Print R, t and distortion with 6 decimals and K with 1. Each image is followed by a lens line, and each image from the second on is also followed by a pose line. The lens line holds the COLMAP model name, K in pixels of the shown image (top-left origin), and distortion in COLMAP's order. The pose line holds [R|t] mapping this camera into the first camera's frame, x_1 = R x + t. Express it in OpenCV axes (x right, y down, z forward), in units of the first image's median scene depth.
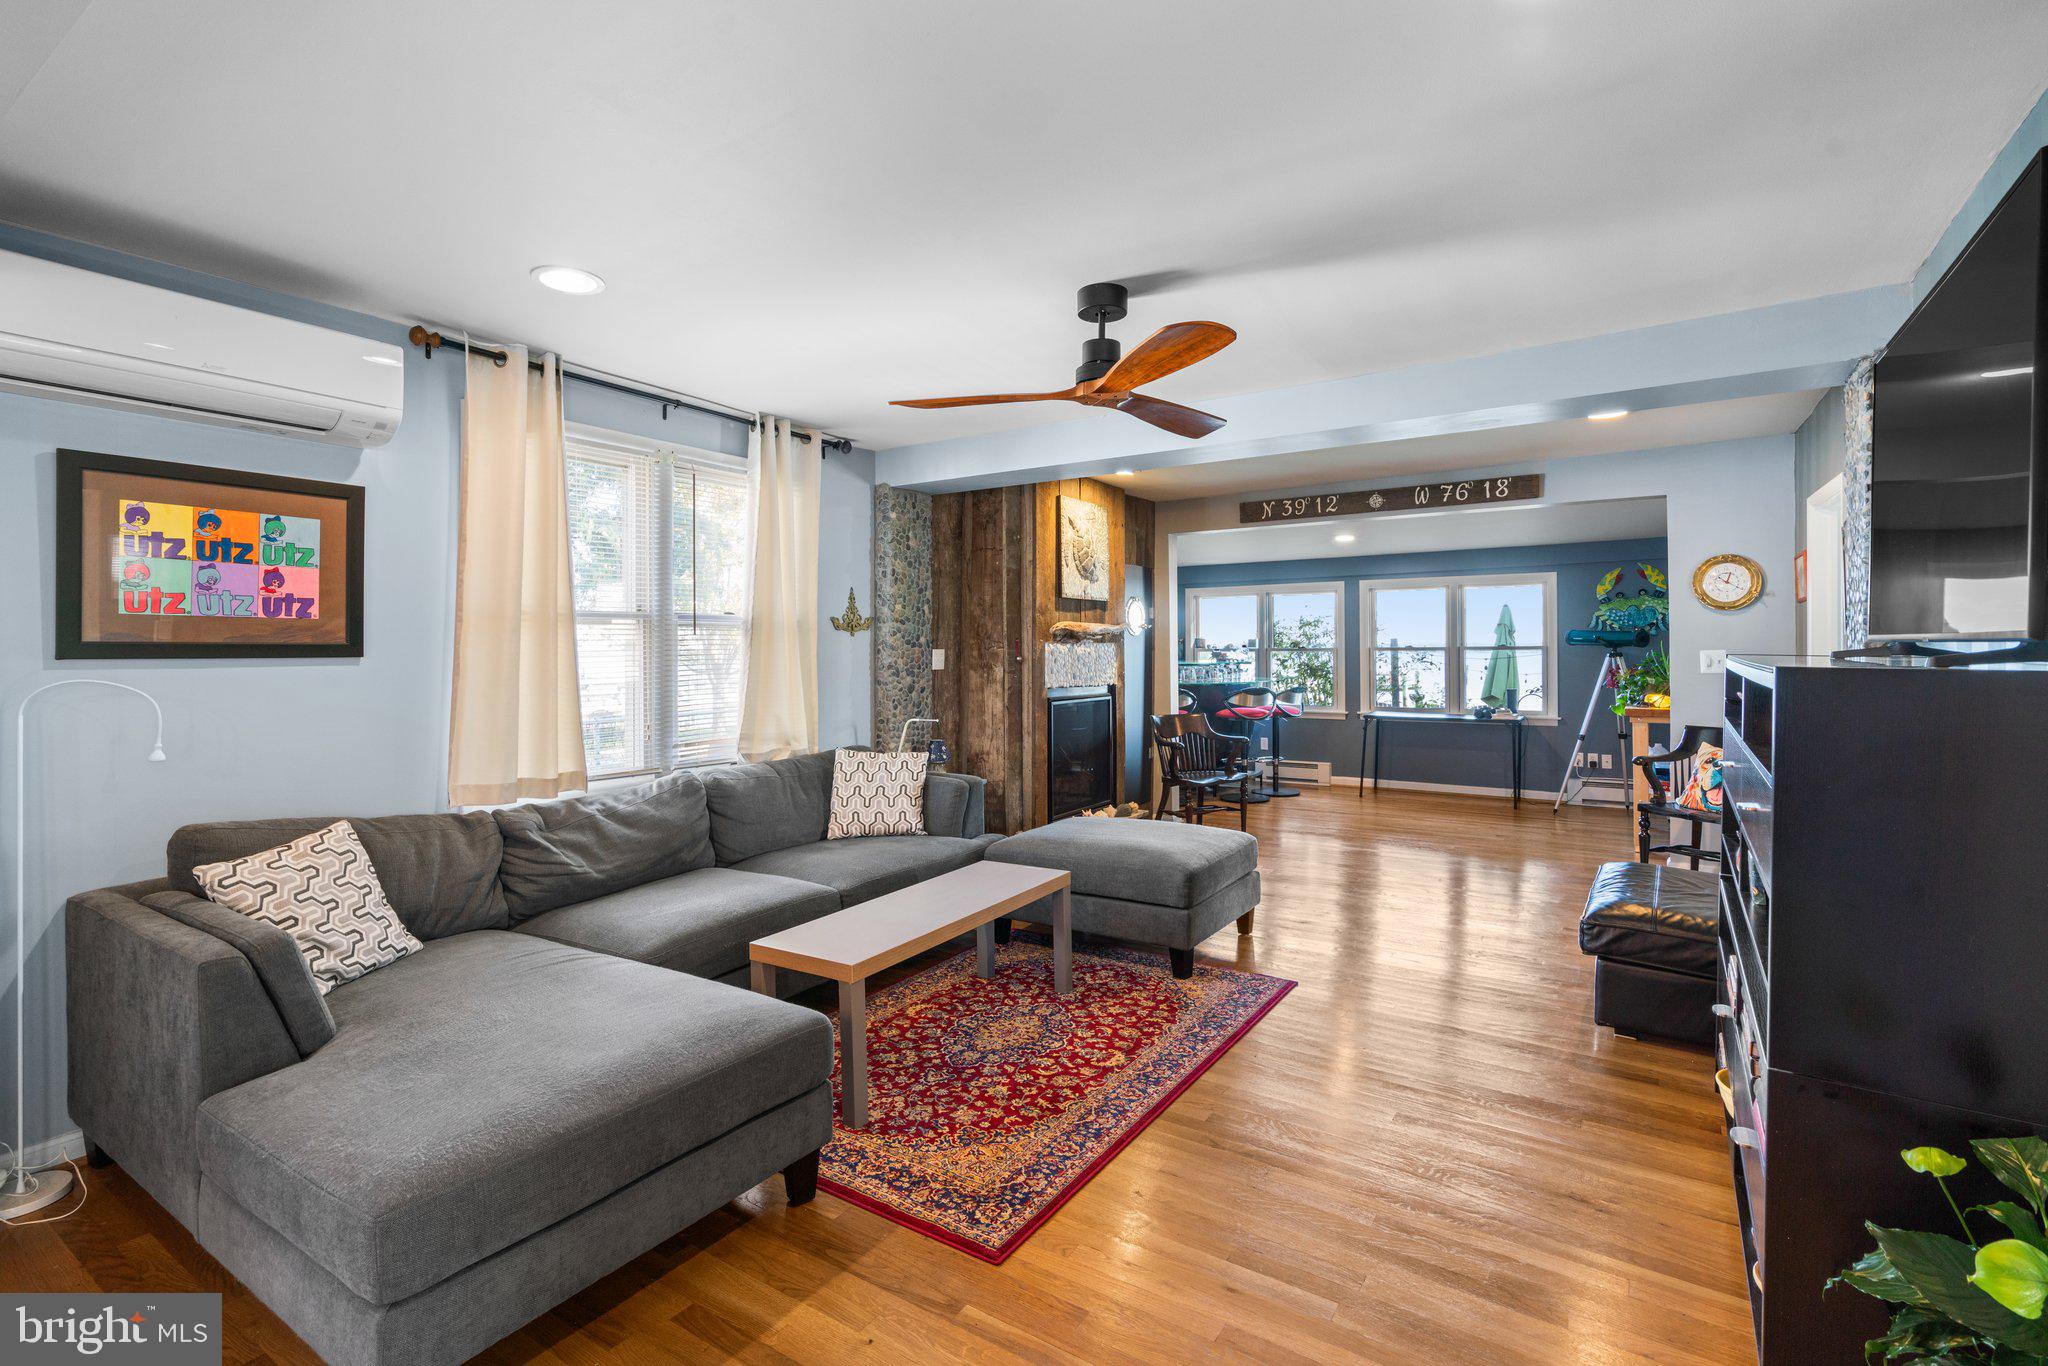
lens RADIAL K [[948.0, 0, 1021.4], [0, 948.0, 652.5], [0, 0, 1]] dist [-0.006885, 0.000263]
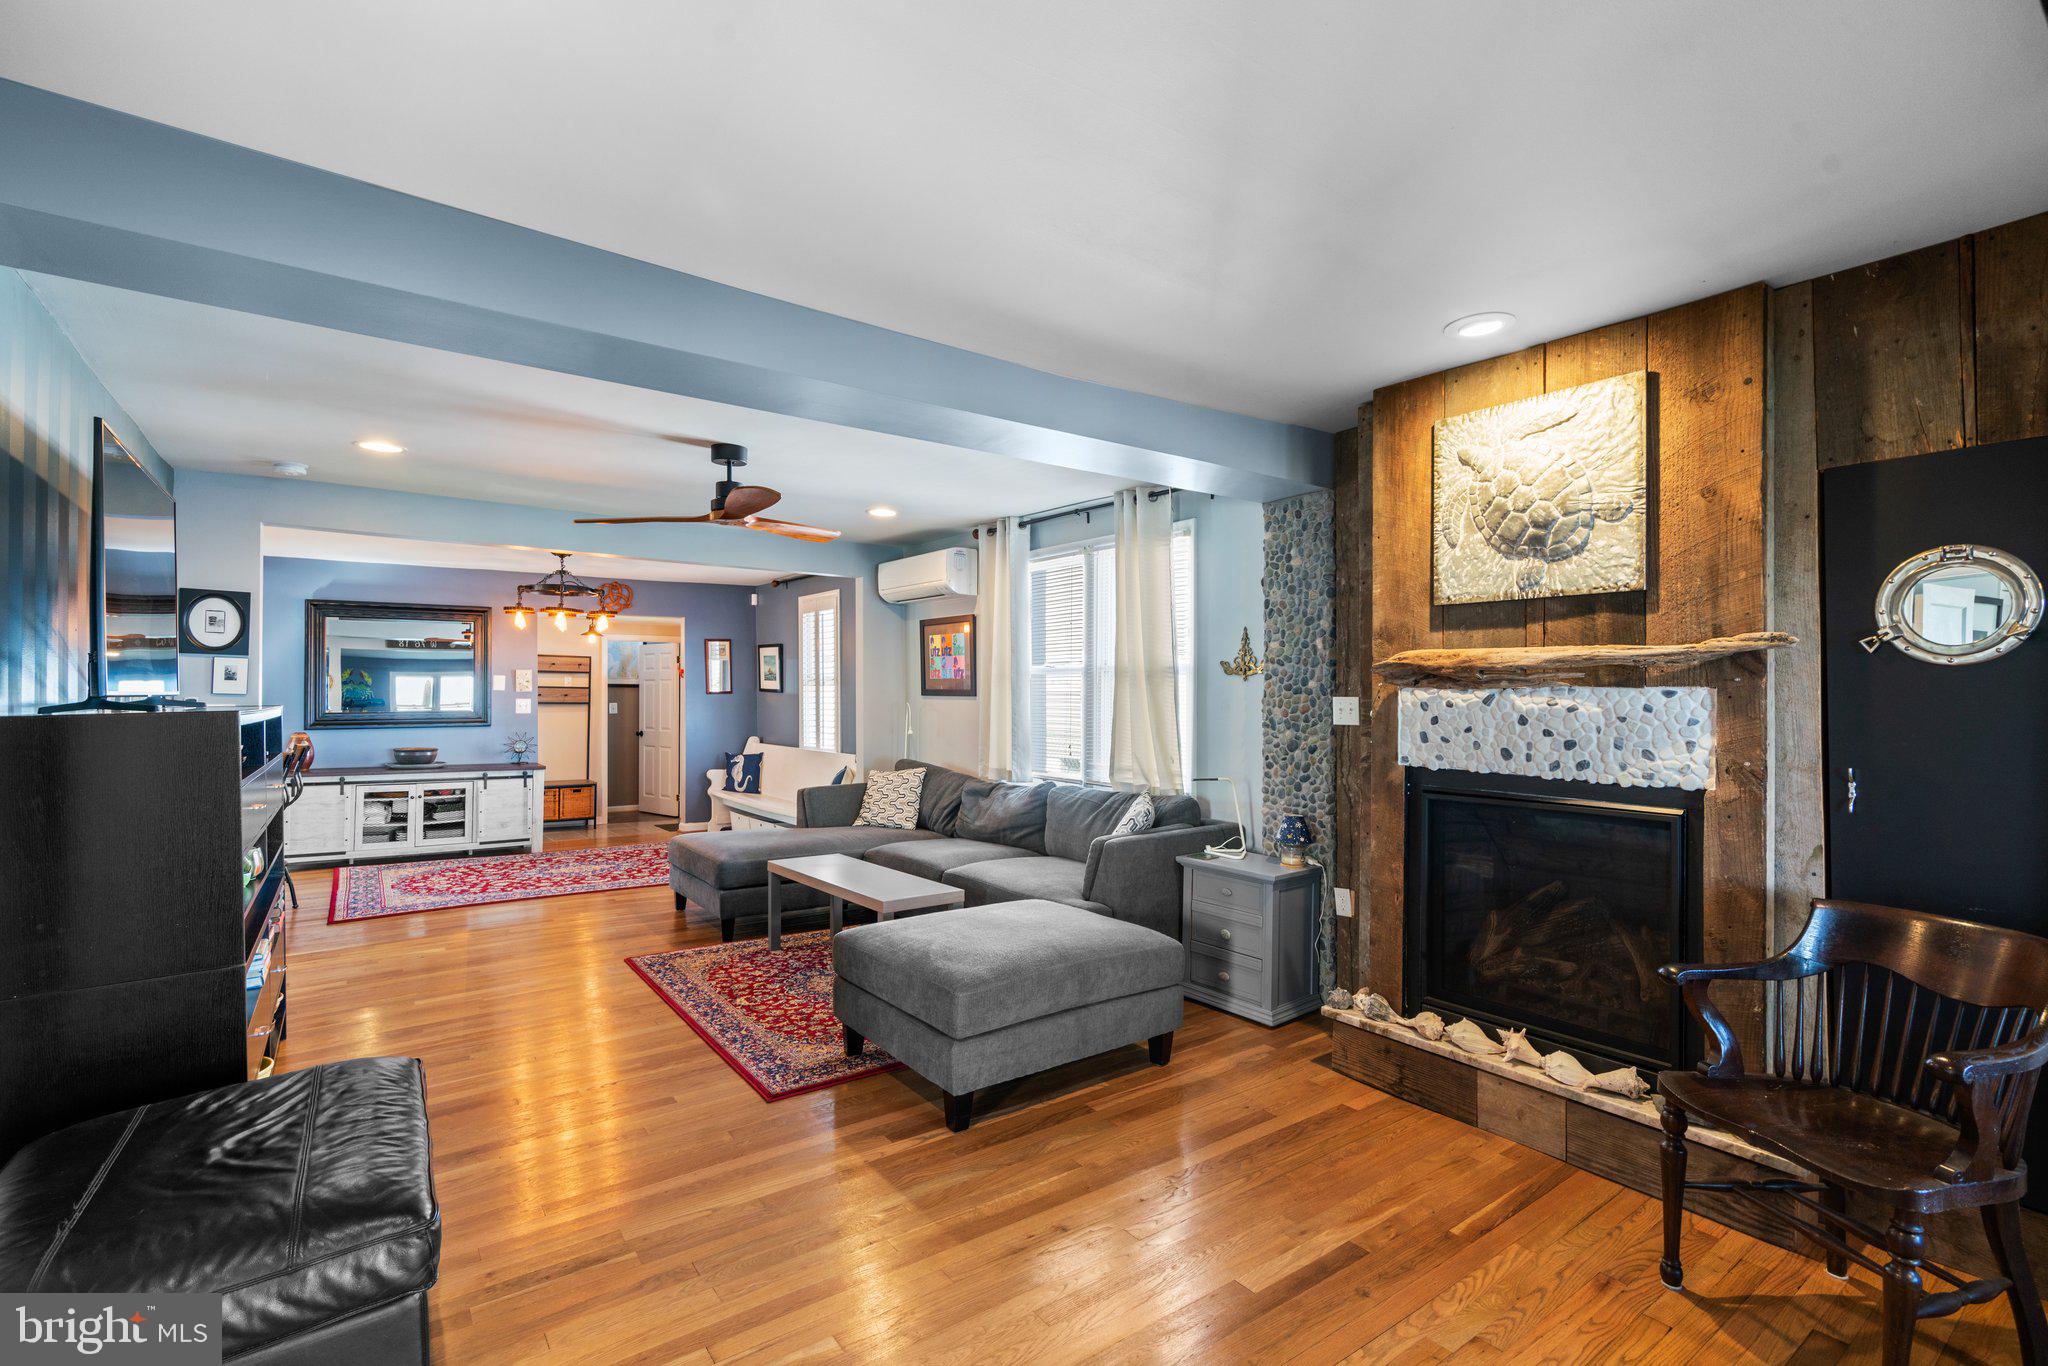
lens RADIAL K [[923.6, 0, 1008.4], [0, 923.6, 686.5], [0, 0, 1]] dist [-0.003419, 0.000192]
pose [[-0.352882, 0.000999, -0.935667, 0.663367], [-0.003308, 0.999992, 0.002315, -0.012323], [0.935662, 0.003912, -0.352876, 1.008645]]
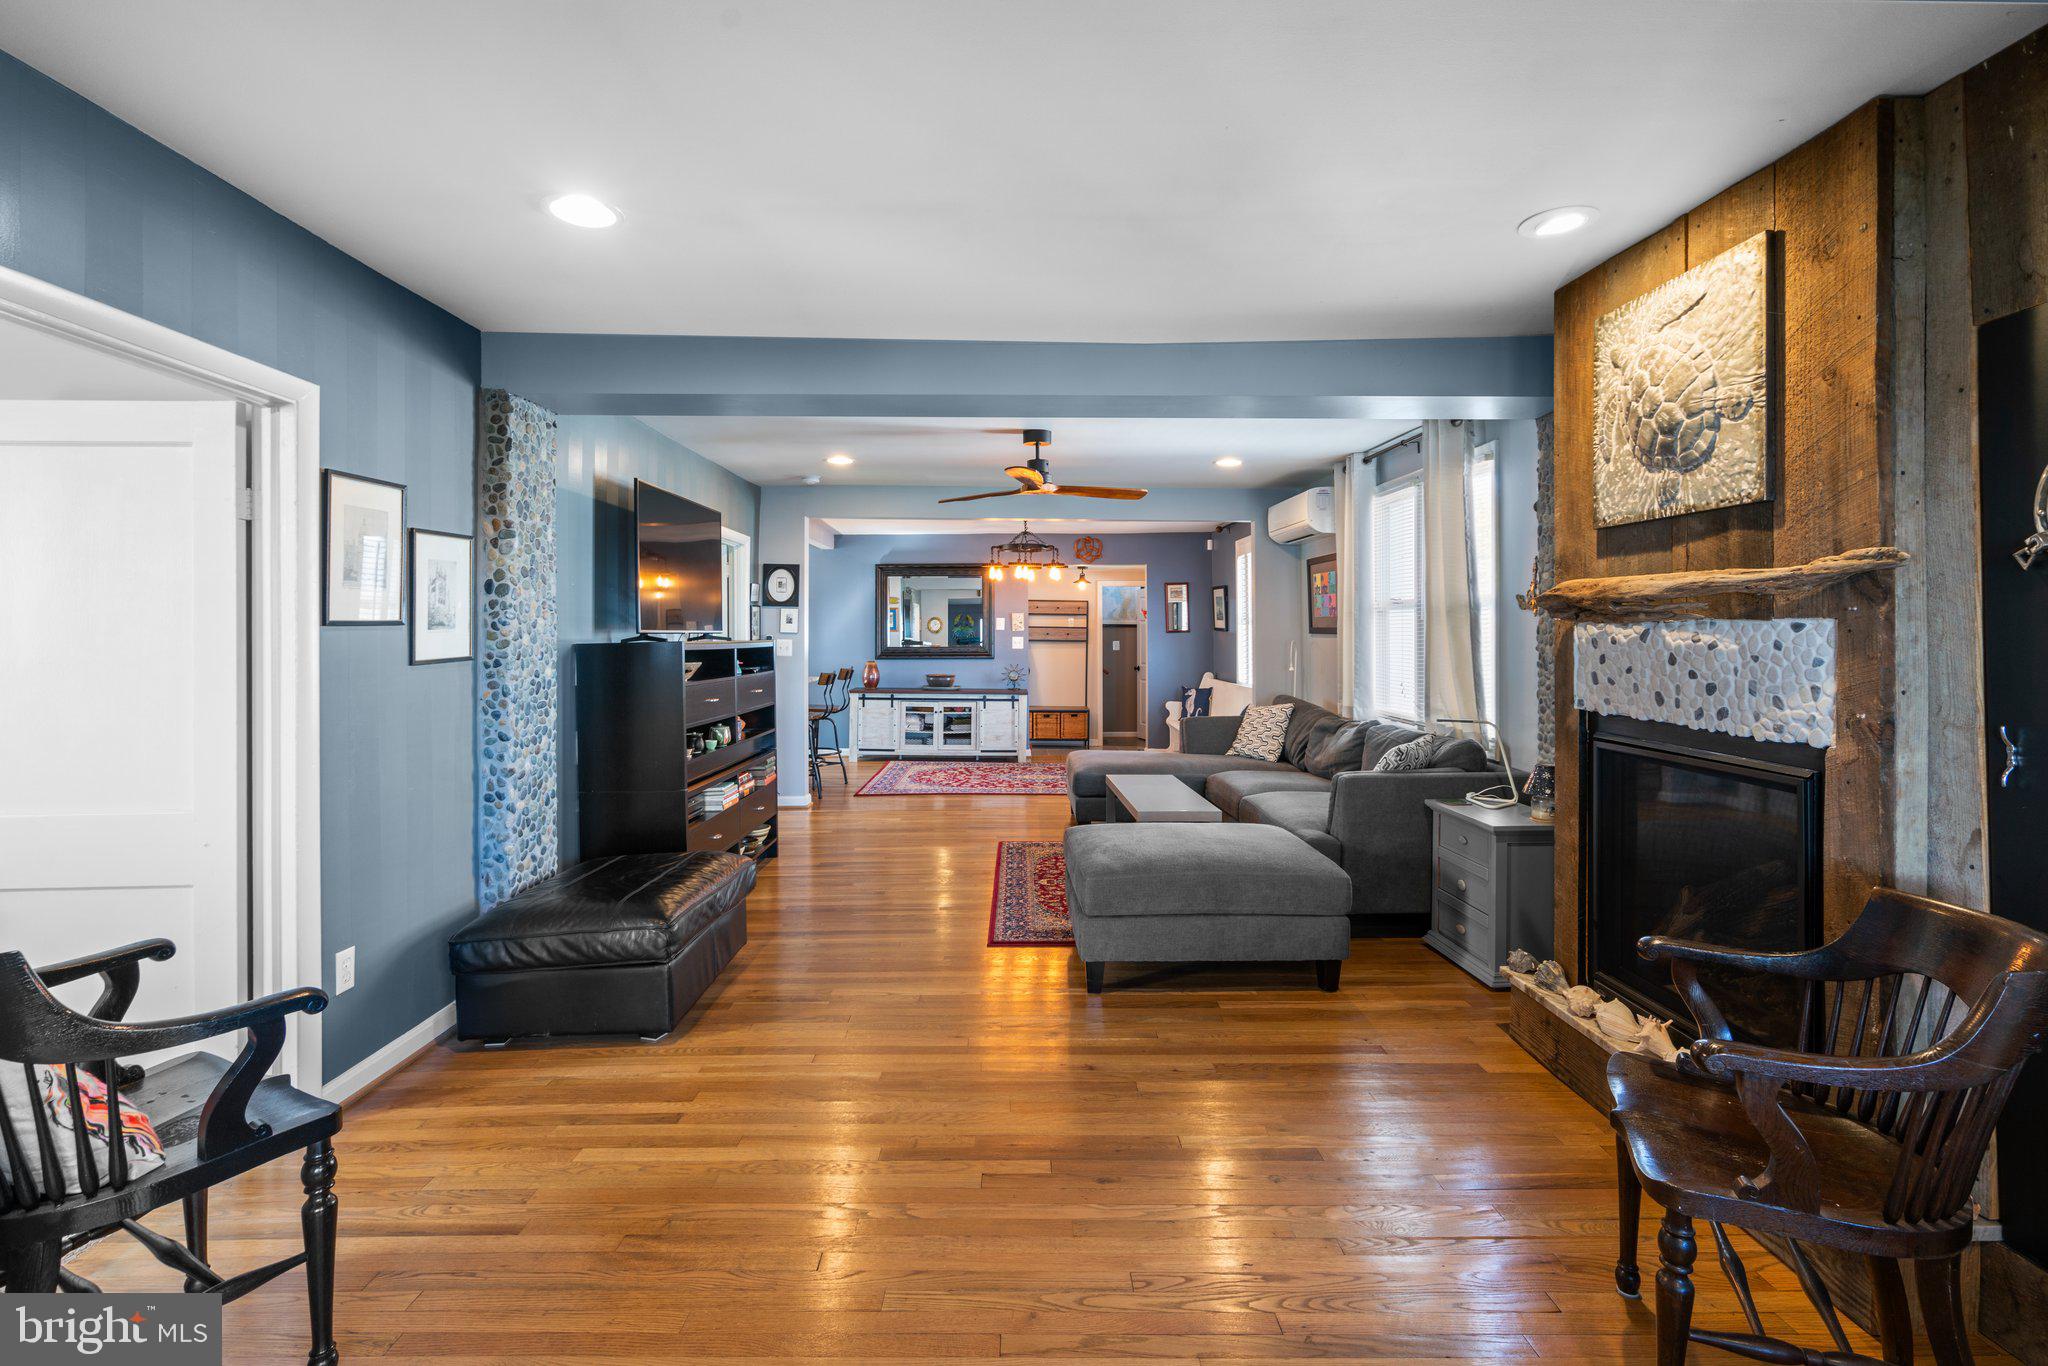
lens RADIAL K [[933.7, 0, 1022.4], [0, 933.7, 628.2], [0, 0, 1]] dist [-0.002922, -0.000420]
pose [[-0.823698, 0.006320, -0.566994, 0.584402], [0.004858, 0.999980, 0.004088, -0.011261], [0.567008, 0.000613, -0.823712, 1.292384]]
